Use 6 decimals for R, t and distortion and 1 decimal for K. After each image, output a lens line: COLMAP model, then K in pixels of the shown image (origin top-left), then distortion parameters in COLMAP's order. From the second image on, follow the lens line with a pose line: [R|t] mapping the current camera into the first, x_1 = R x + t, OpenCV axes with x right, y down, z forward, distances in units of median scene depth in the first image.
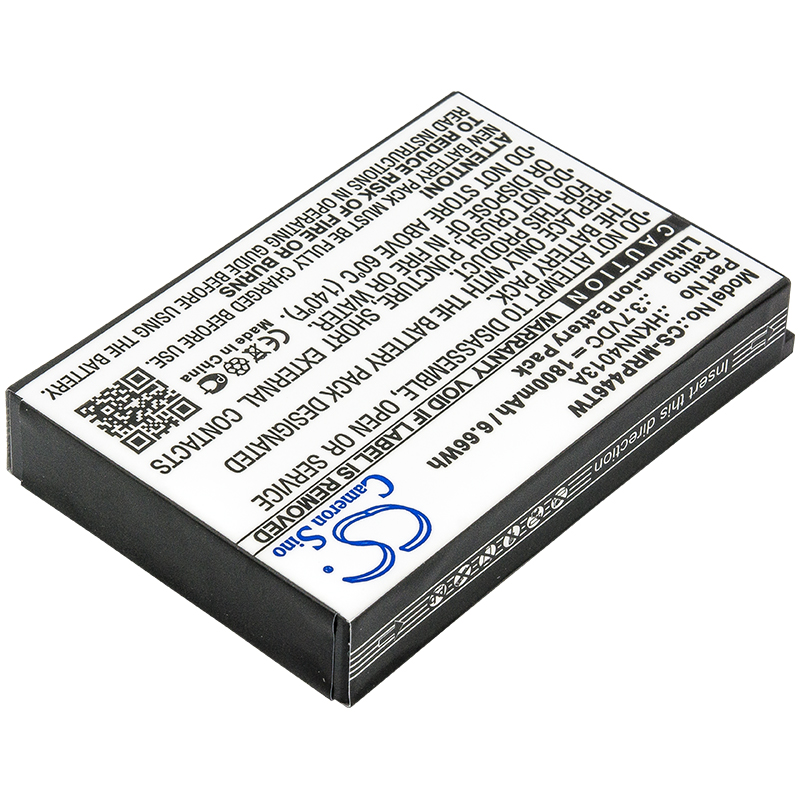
lens RADIAL K [[3475.0, 0, 434.6], [0, 3475.0, 379.3], [0, 0, 1]] dist [0.034561, 0.000000]
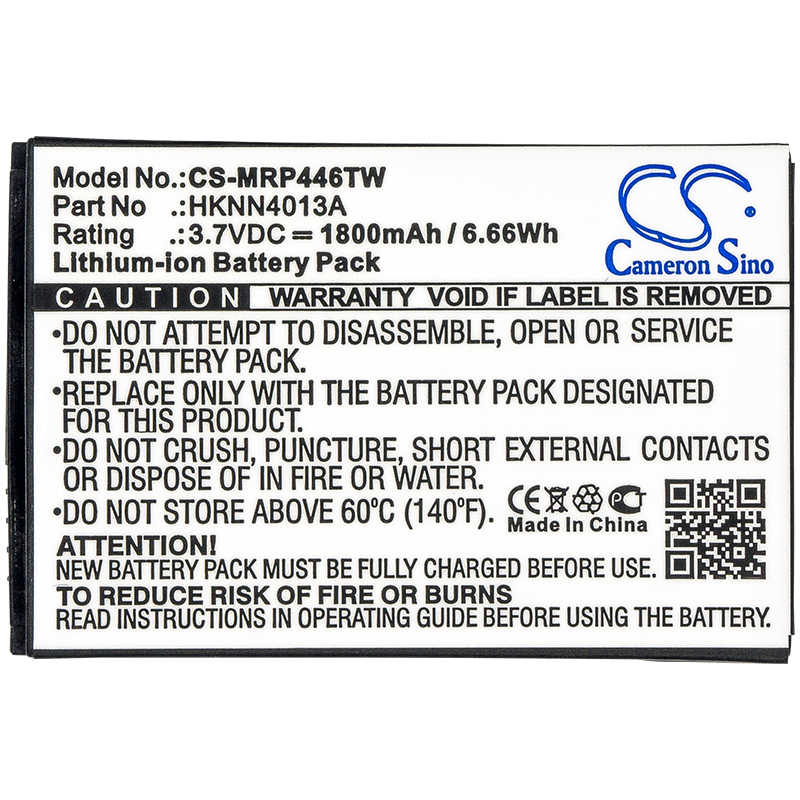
lens RADIAL K [[3475.0, 0, 401.4], [0, 3475.0, 401.1], [0, 0, 1]] dist [0.034561, 0.000000]
pose [[-0.657072, -0.753088, -0.033404, 0.022801], [0.486783, -0.457721, 0.743999, -0.666542], [-0.575586, 0.472600, 0.667346, 0.415852]]
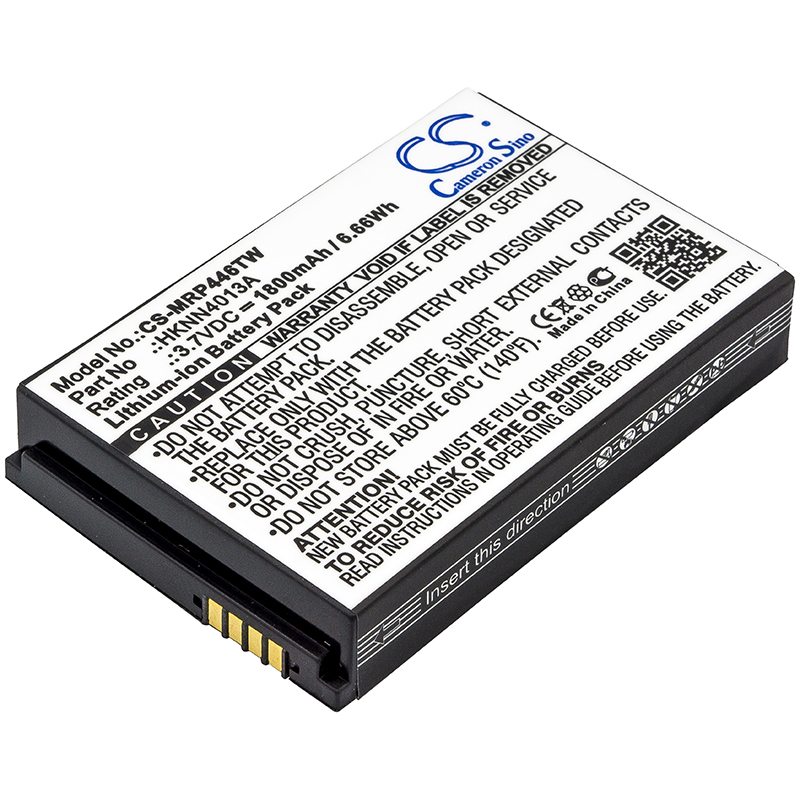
lens RADIAL K [[3475.0, 0, 399.8], [0, 3475.0, 399.8], [0, 0, 1]] dist [0.034561, 0.000000]
pose [[-0.997722, -0.060351, -0.030152, 0.025845], [-0.034292, 0.068781, 0.997042, -1.020379], [-0.058099, 0.995805, -0.070694, 1.091544]]
